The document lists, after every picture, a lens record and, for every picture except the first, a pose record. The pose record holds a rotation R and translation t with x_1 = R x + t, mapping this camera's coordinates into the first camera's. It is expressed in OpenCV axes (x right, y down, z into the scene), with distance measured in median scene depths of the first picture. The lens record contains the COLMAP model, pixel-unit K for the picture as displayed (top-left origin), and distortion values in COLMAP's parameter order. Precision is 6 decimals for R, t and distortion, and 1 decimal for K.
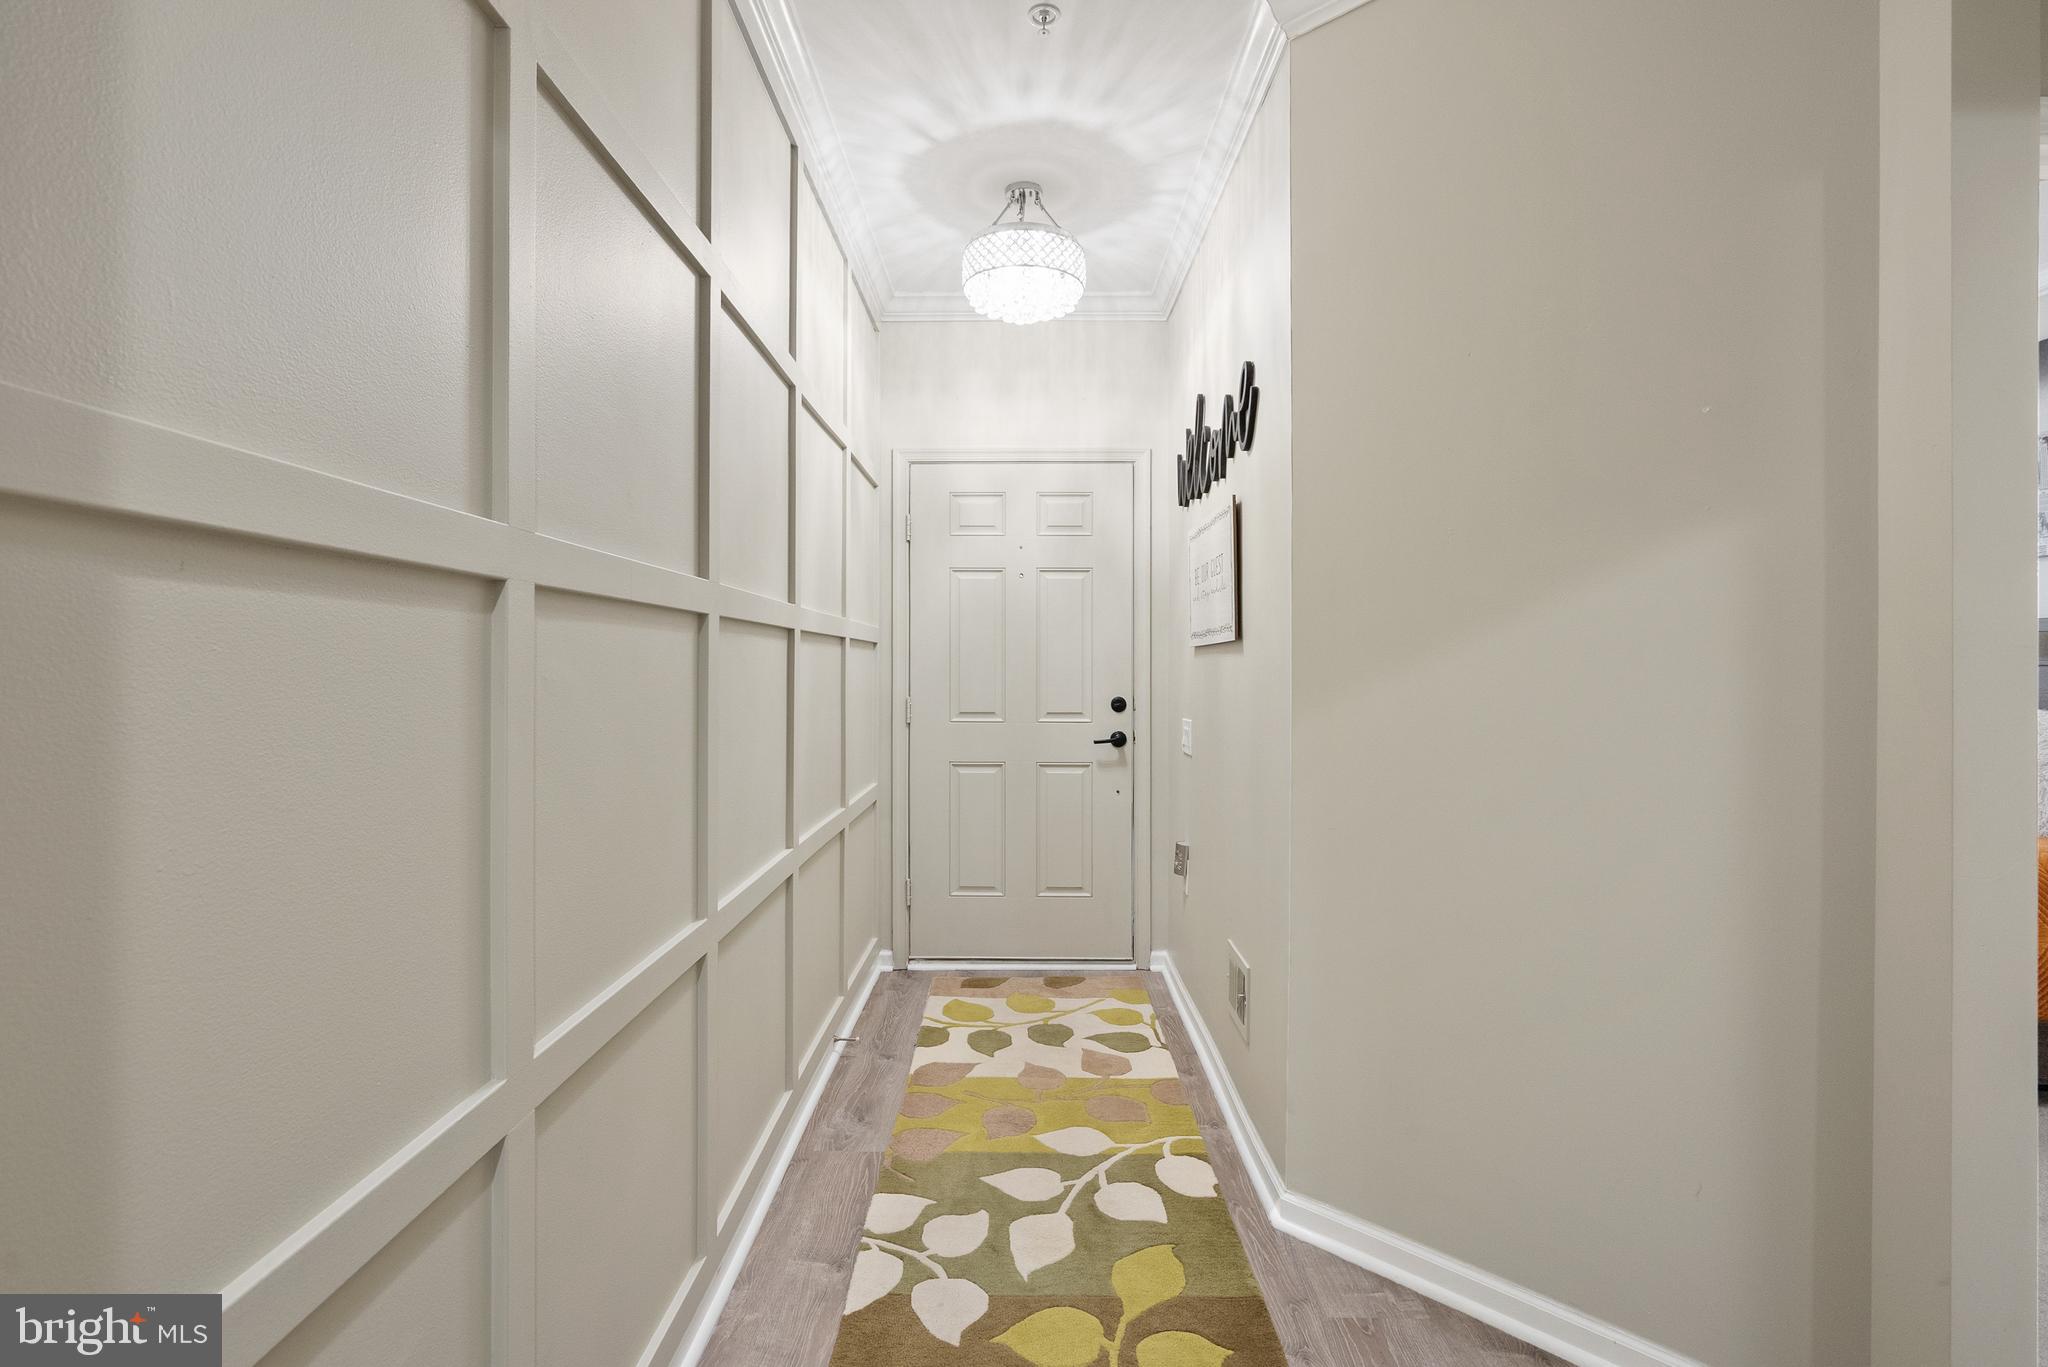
lens RADIAL K [[913.8, 0, 1023.4], [0, 913.8, 674.1], [0, 0, 1]] dist [-0.002554, 0.001031]
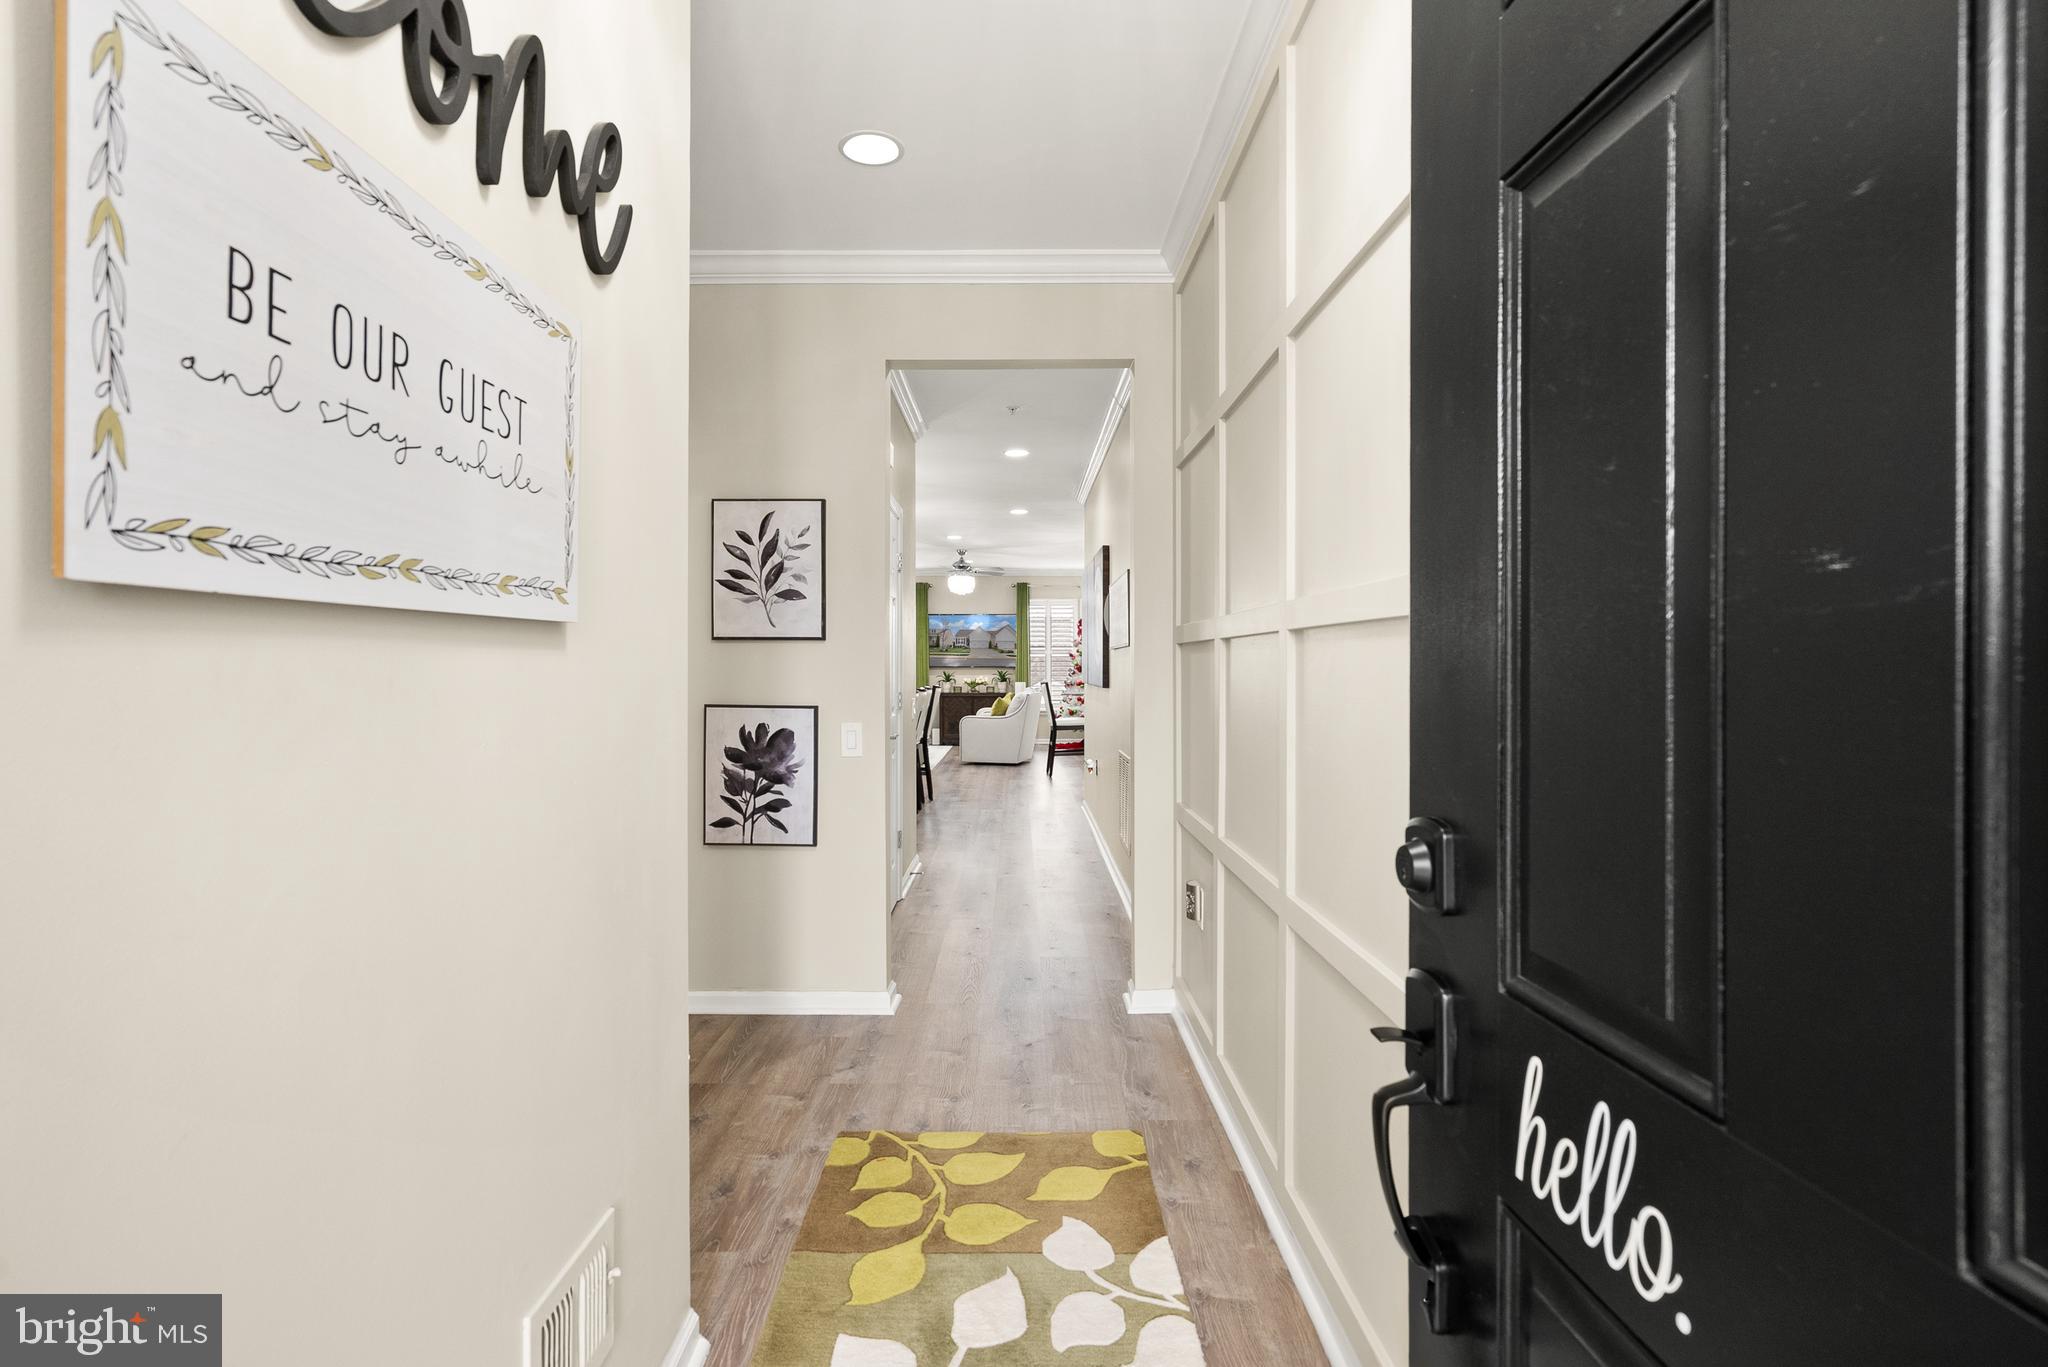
lens RADIAL K [[913.8, 0, 1021.4], [0, 913.8, 675.2], [0, 0, 1]] dist [-0.002554, 0.001031]
pose [[-0.999959, -0.006122, -0.006736, -0.000928], [-0.006166, 0.999960, 0.006423, -0.013892], [0.006696, 0.006464, -0.999957, 2.029433]]
